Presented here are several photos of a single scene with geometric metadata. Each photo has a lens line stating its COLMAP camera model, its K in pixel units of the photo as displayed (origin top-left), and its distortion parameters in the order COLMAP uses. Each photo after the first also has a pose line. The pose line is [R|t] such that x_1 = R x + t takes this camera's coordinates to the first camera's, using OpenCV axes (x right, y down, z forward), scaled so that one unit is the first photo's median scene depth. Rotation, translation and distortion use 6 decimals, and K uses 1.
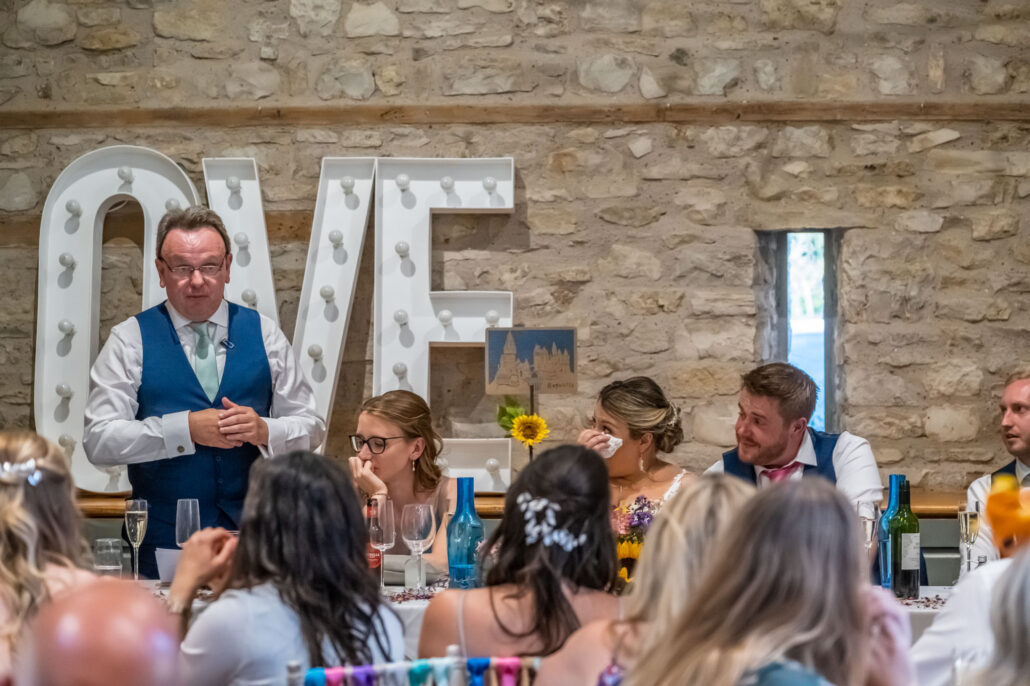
lens RADIAL K [[3667.1, 0, 495.9], [0, 3667.1, 347.9], [0, 0, 1]] dist [0.020838, 0.000000]
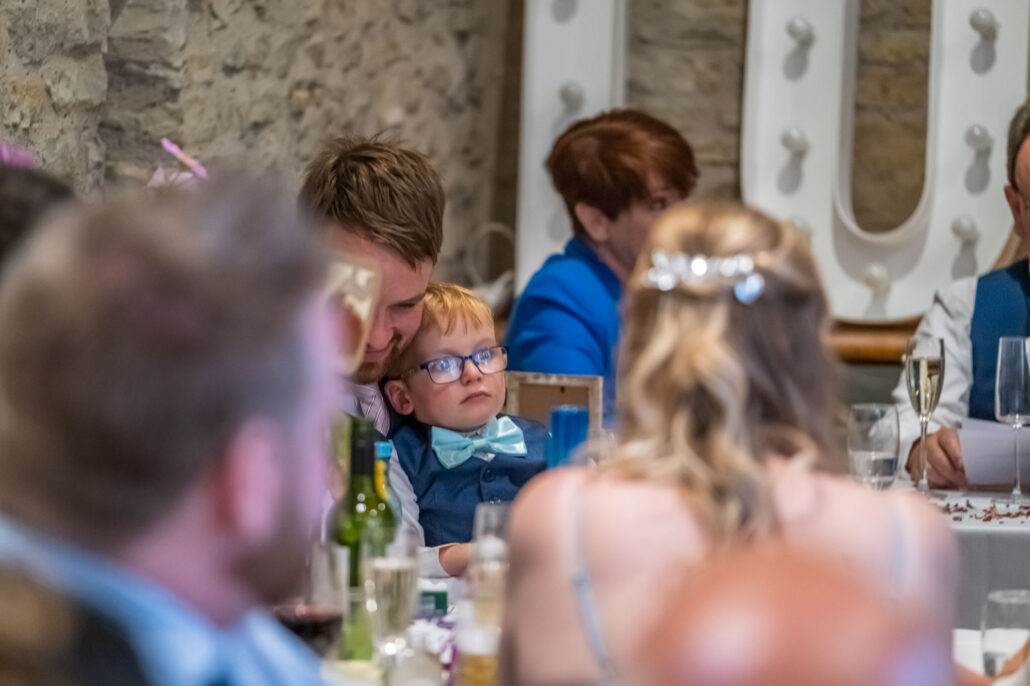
lens RADIAL K [[5882.6, 0, 510.2], [0, 5882.6, 344.6], [0, 0, 1]] dist [0.343721, 0.000000]
pose [[0.986584, 0.024113, -0.161466, -0.020386], [-0.017174, 0.998874, 0.044235, 0.006111], [0.162351, -0.040869, 0.985886, 0.143181]]
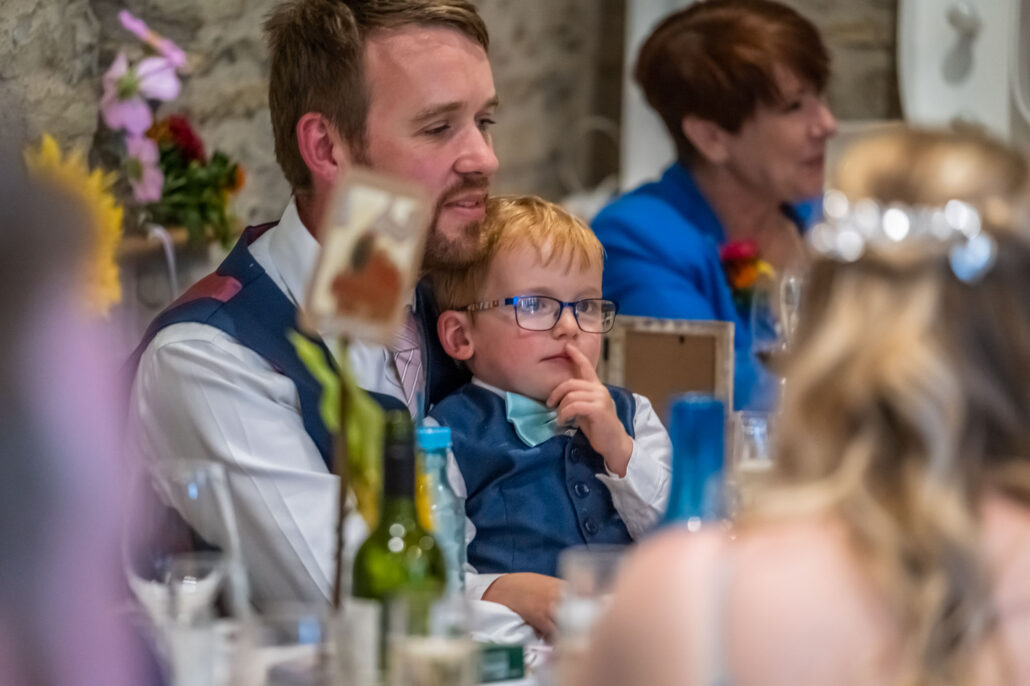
lens RADIAL K [[5882.6, 0, 521.7], [0, 5882.6, 339.9], [0, 0, 1]] dist [0.343721, 0.000000]
pose [[0.983561, 0.033422, -0.177457, -0.066027], [-0.021941, 0.997560, 0.066276, 0.006793], [0.179239, -0.061293, 0.981894, 0.427744]]
